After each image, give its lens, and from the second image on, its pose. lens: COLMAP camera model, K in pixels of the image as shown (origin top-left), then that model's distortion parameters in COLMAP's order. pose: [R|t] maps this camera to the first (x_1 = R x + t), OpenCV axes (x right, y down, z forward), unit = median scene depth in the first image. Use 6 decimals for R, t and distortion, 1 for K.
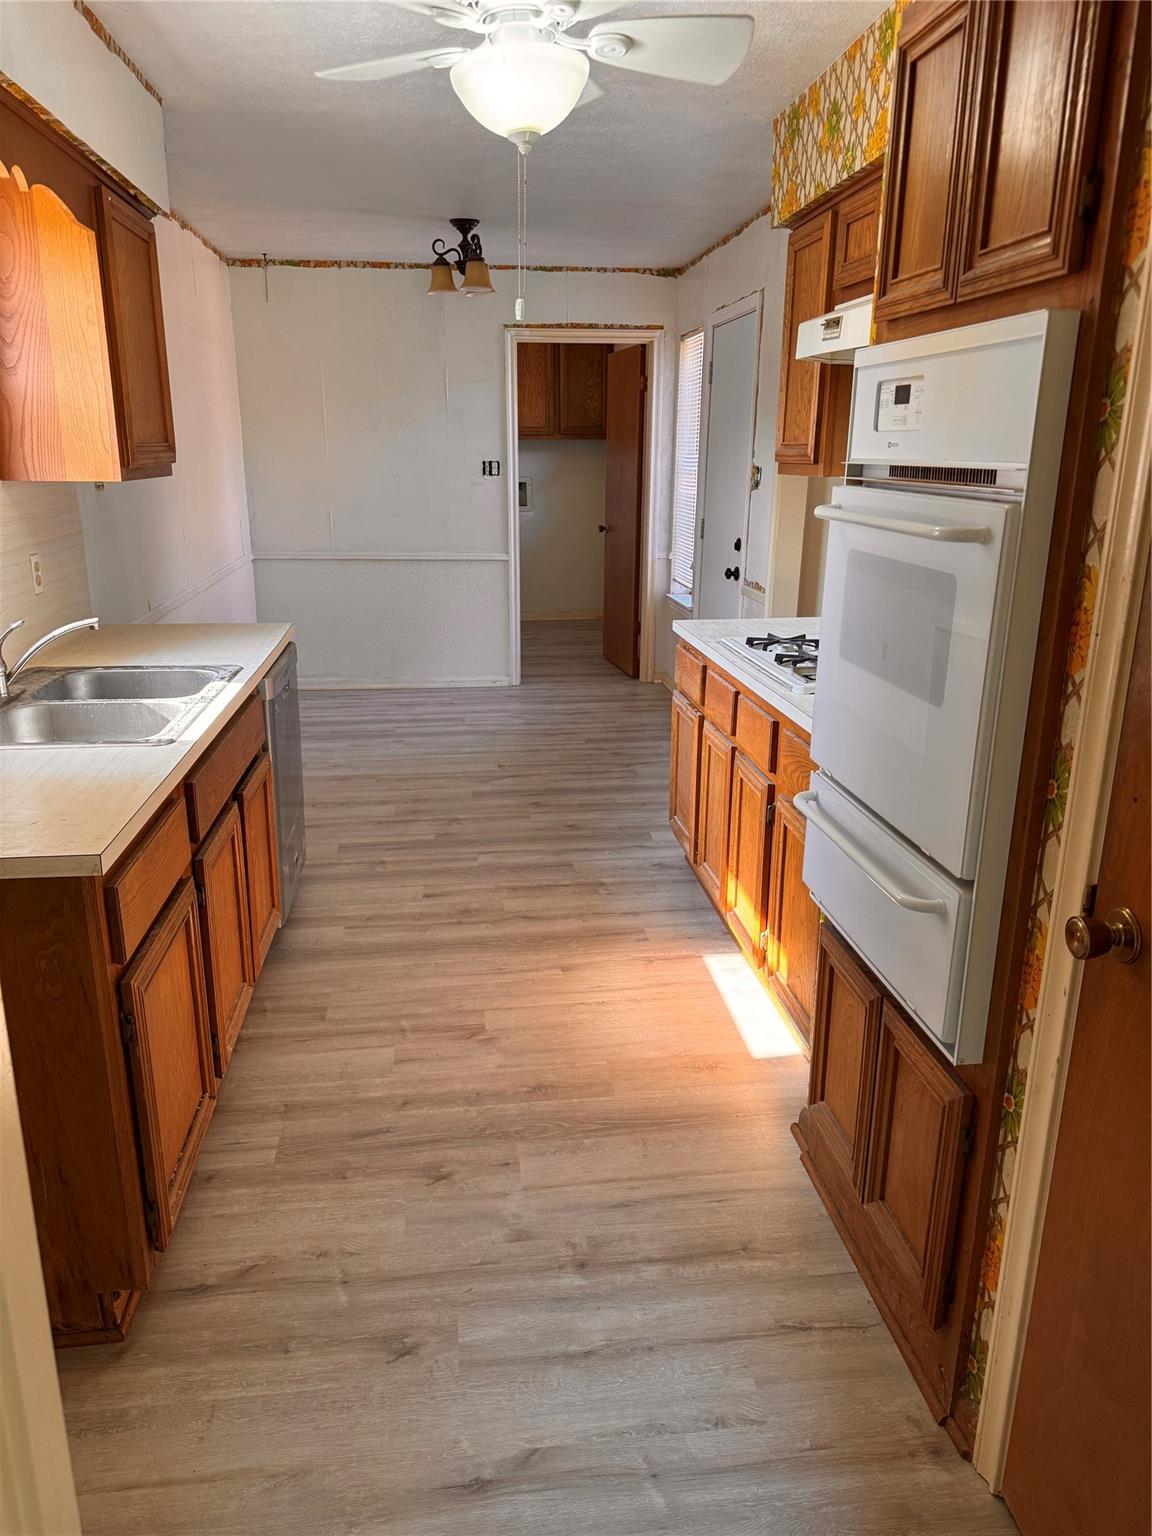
lens RADIAL K [[1069.0, 0, 578.9], [0, 1069.0, 769.4], [0, 0, 1]] dist [0.011639, 0.001156]
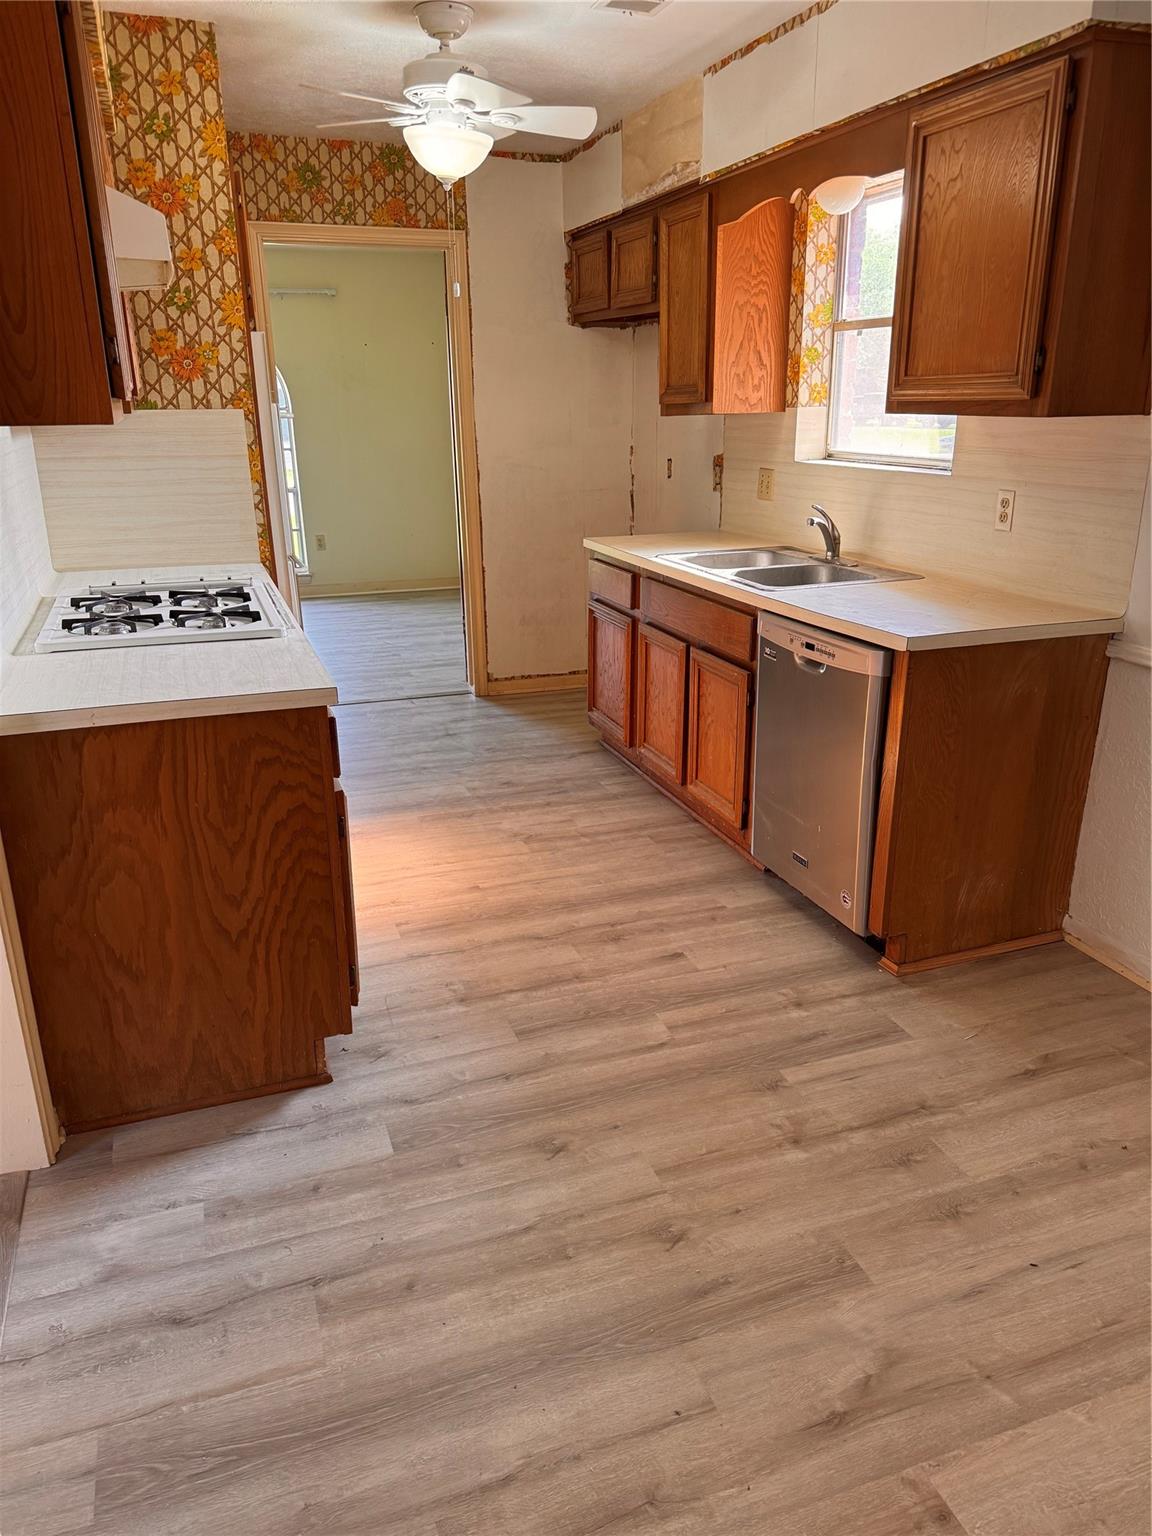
lens RADIAL K [[1069.0, 0, 577.2], [0, 1069.0, 769.2], [0, 0, 1]] dist [0.011639, 0.001156]
pose [[-0.975076, 0.059346, -0.213785, 0.089306], [-0.073103, 0.823821, 0.562117, -0.420287], [0.209480, 0.563735, -0.798950, 1.492213]]
